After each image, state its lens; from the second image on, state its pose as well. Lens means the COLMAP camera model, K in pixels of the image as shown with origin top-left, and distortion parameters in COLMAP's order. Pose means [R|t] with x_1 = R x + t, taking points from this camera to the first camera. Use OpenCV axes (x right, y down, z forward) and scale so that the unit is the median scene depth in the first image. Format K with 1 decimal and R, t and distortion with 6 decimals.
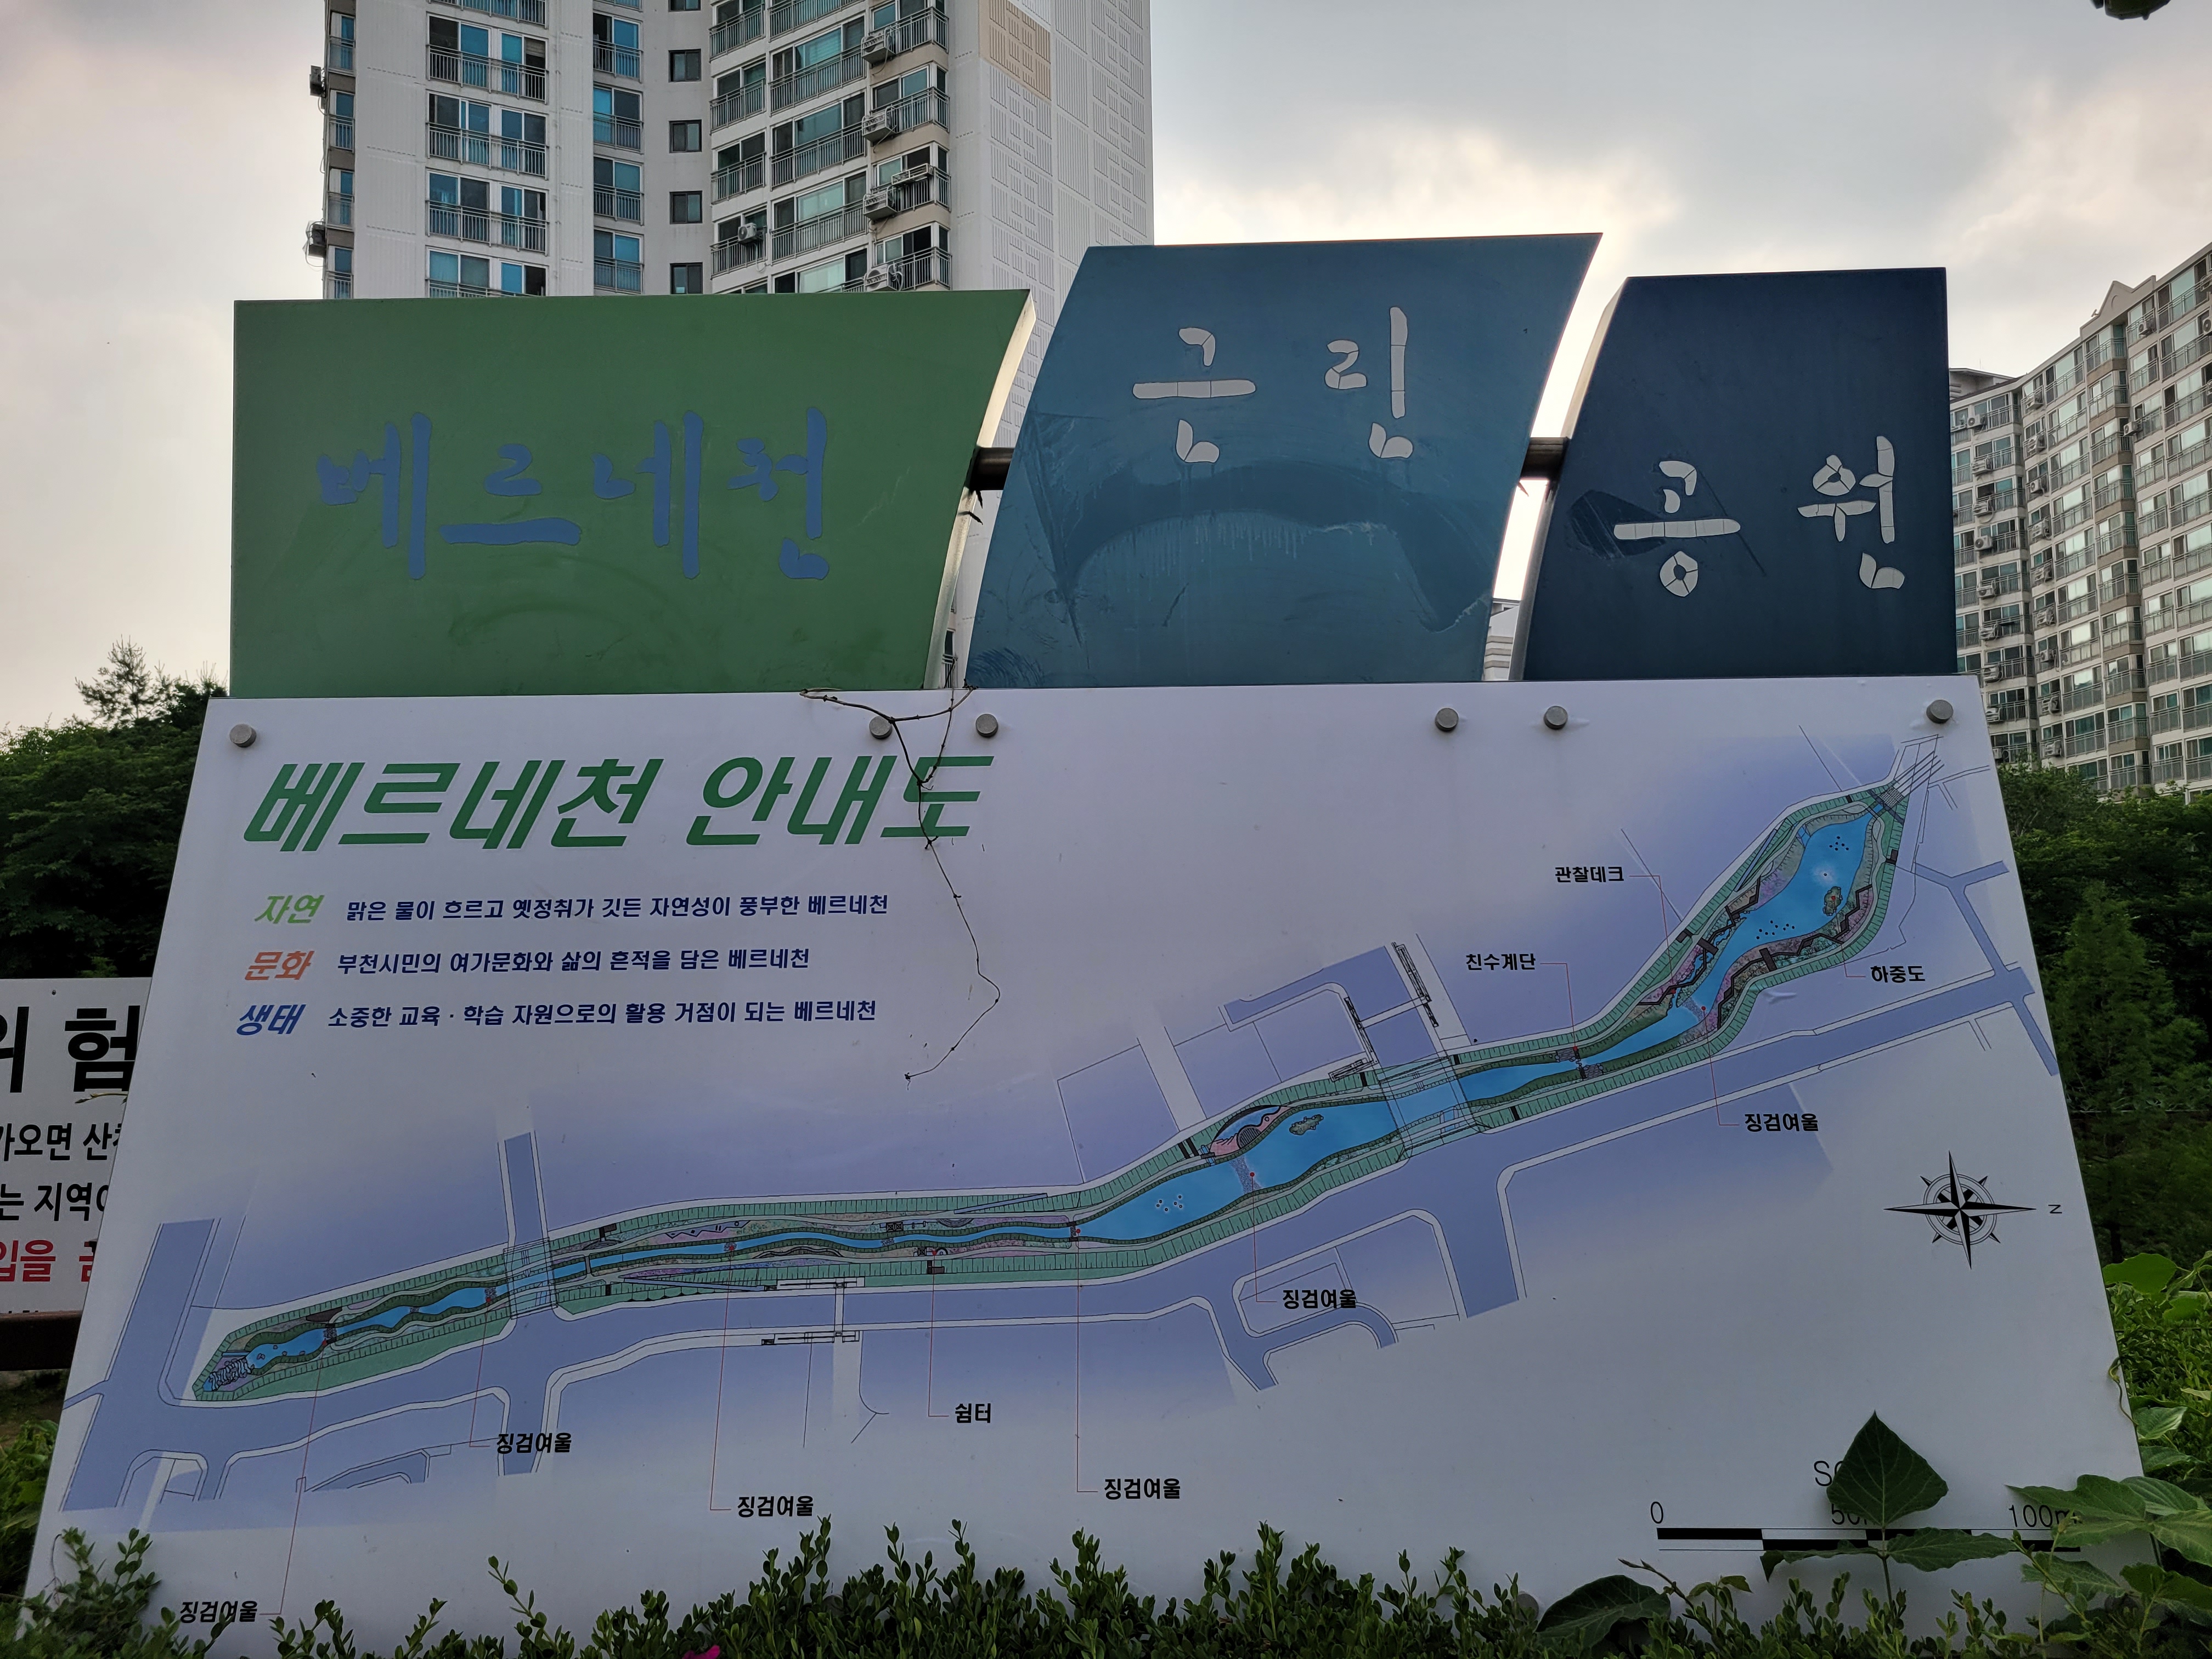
lens RADIAL K [[1606.7, 0, 1104.0], [0, 1606.7, 862.4], [0, 0, 1]] dist [0.045256, -0.048340]
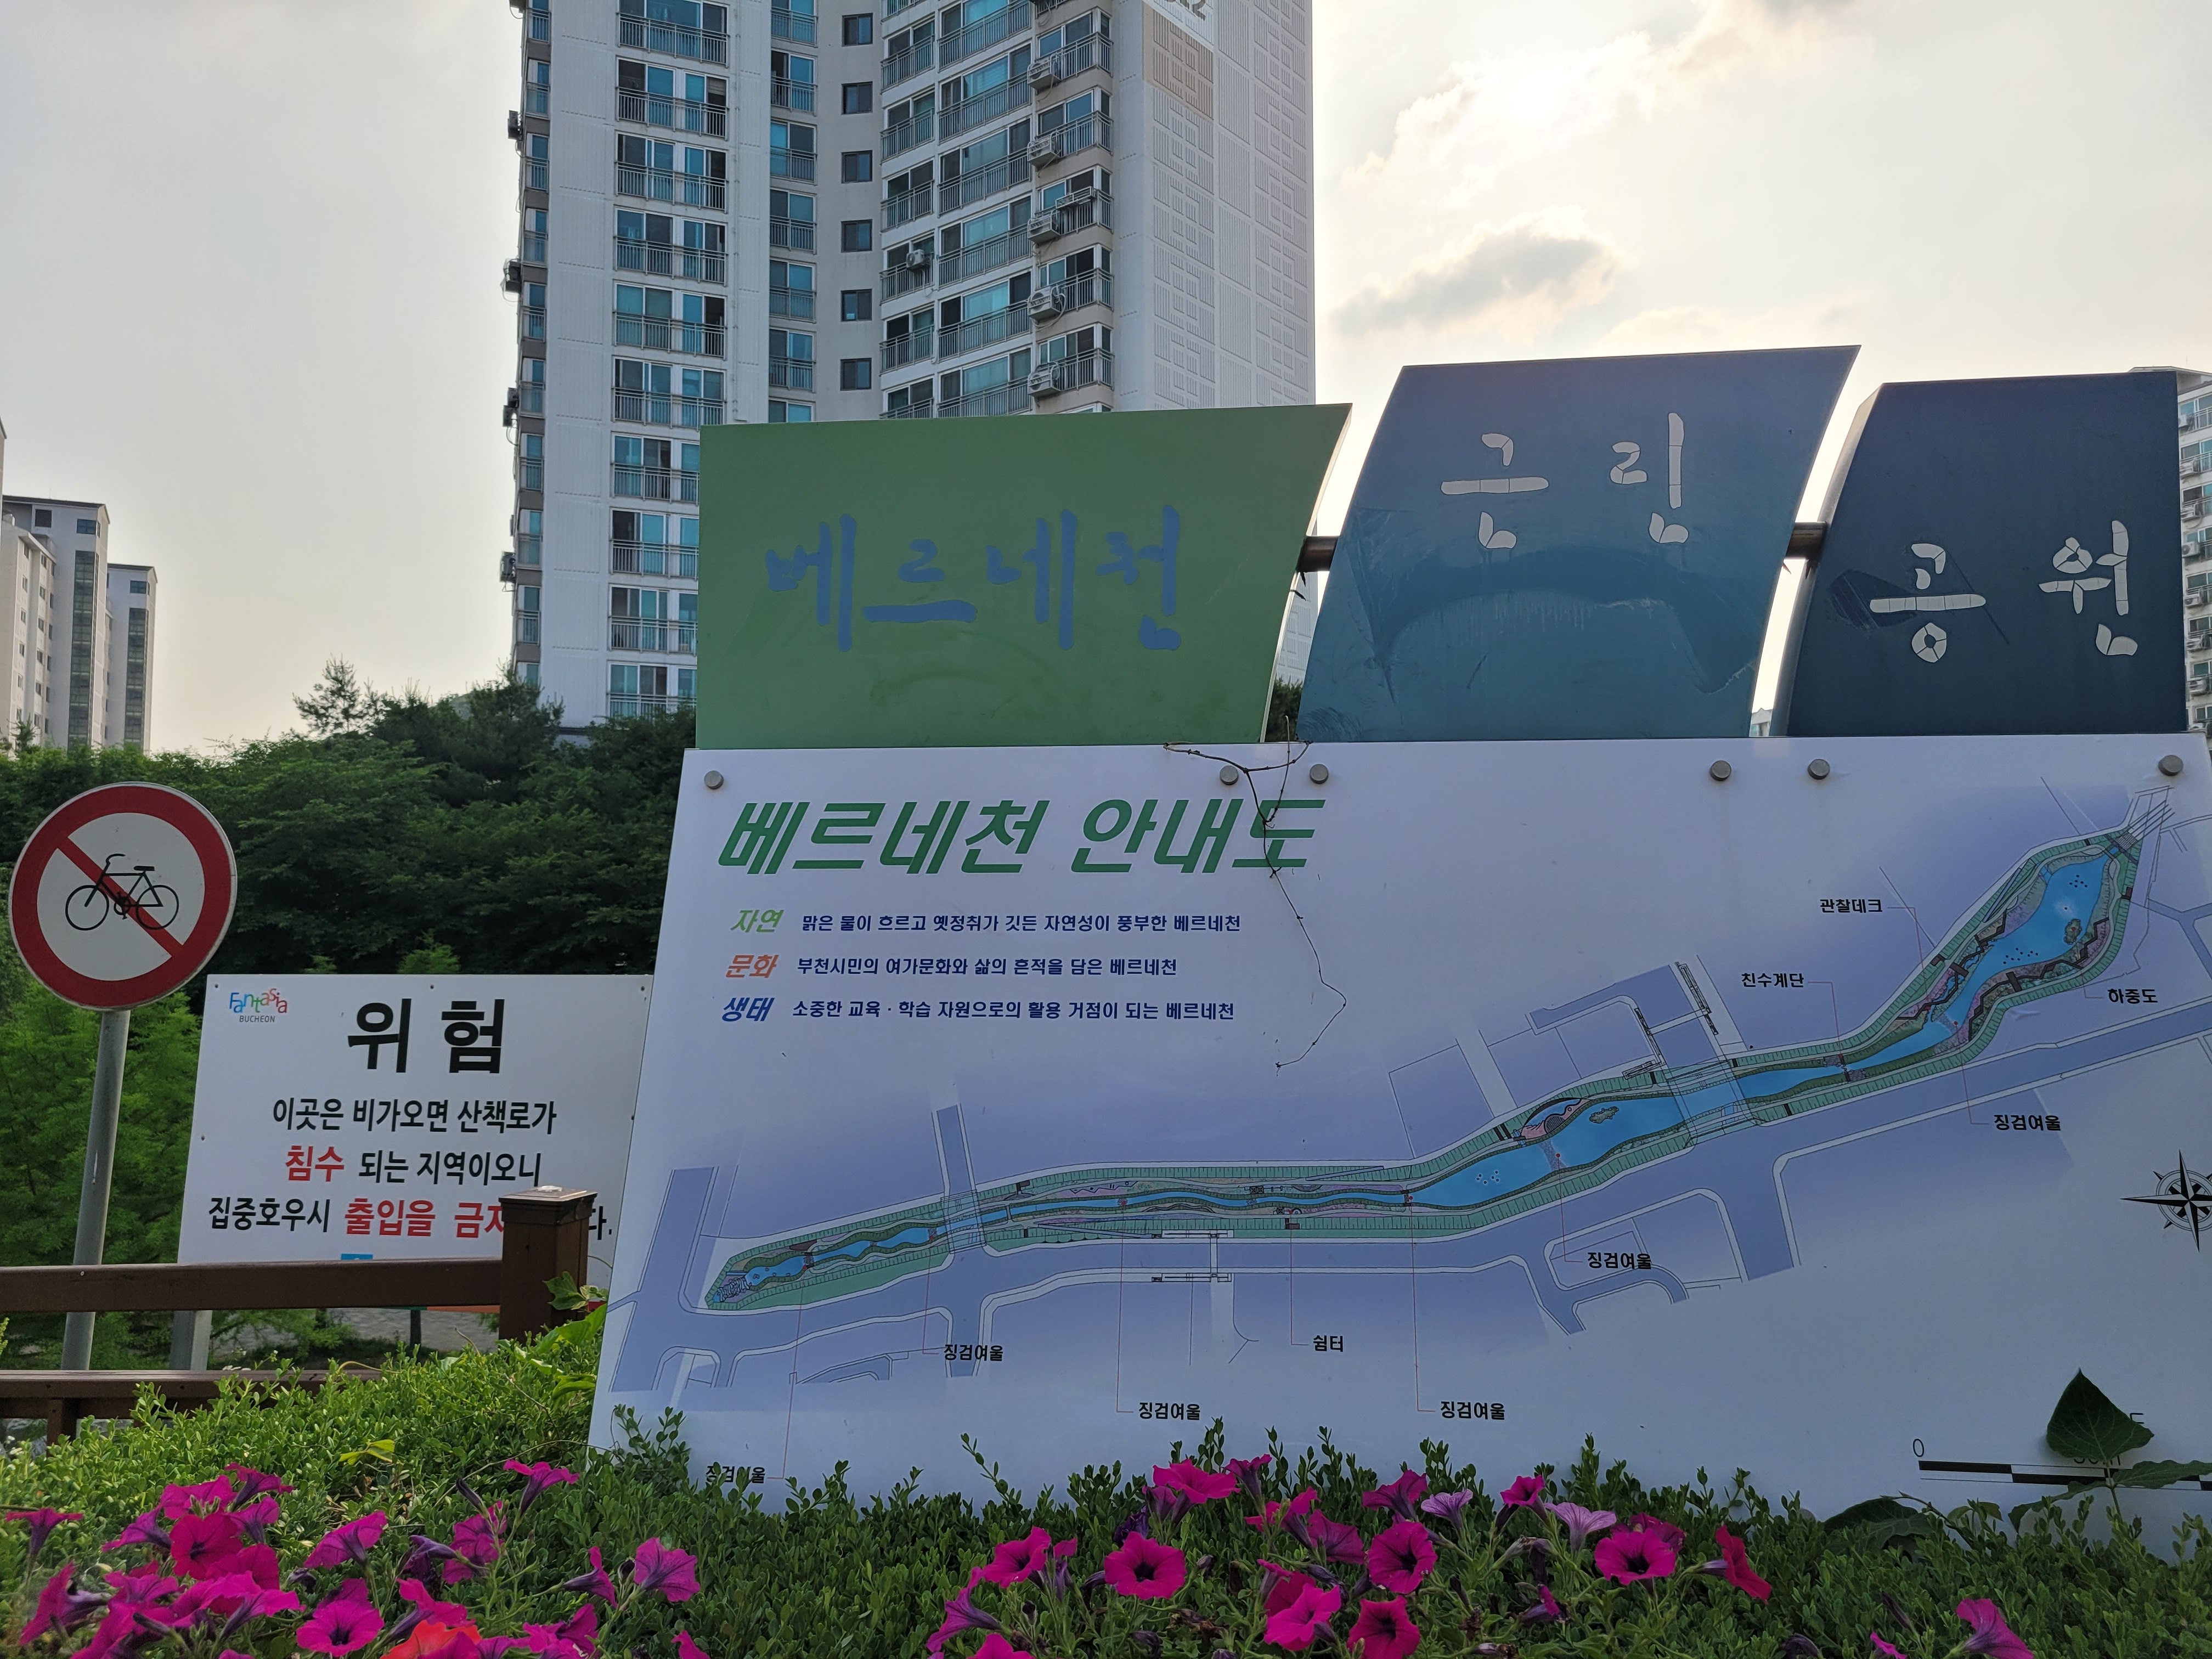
lens RADIAL K [[1606.7, 0, 1104.0], [0, 1606.7, 862.4], [0, 0, 1]] dist [0.045256, -0.048340]
pose [[0.995695, 0.009531, -0.092195, -0.121719], [-0.010275, 0.999918, -0.007595, -0.008996], [0.092116, 0.008509, 0.995712, -0.198660]]
